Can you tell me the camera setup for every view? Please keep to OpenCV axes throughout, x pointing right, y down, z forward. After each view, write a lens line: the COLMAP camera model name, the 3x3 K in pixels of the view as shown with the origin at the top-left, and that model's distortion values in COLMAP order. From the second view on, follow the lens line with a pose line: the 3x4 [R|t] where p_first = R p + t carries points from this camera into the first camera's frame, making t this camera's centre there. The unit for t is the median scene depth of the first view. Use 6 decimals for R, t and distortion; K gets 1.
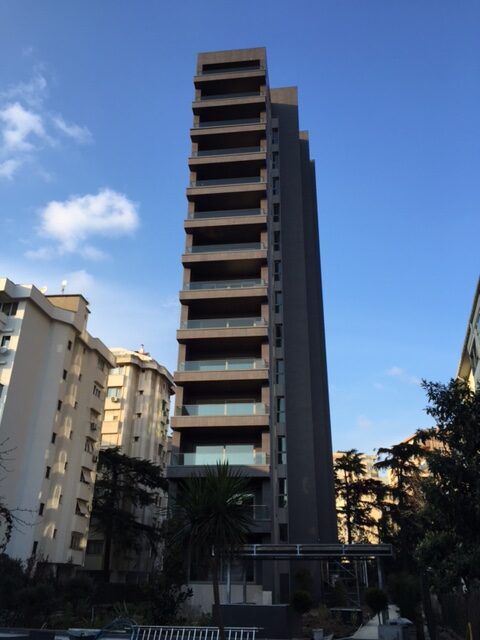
lens RADIAL K [[540.5, 0, 240.0], [0, 540.5, 320.0], [0, 0, 1]] dist [0.003511, 0.004133]
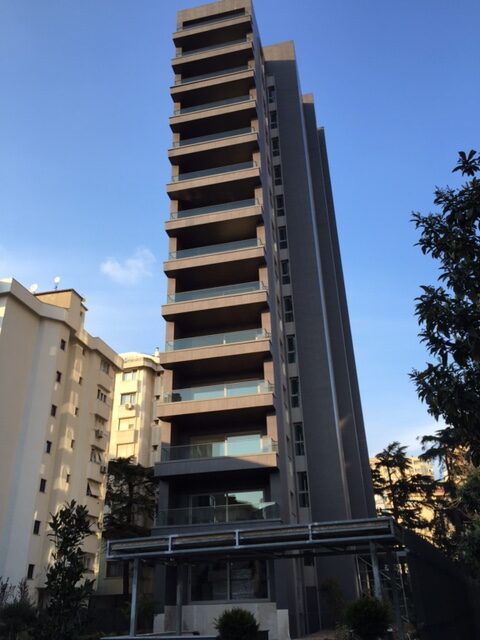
lens RADIAL K [[546.8, 0, 240.0], [0, 546.8, 320.0], [0, 0, 1]] dist [0.004374, -0.001692]
pose [[0.993993, -0.084610, -0.069418, 0.042914], [0.082922, 0.996194, -0.026850, 0.050668], [0.071426, 0.020933, 0.997226, 0.099747]]
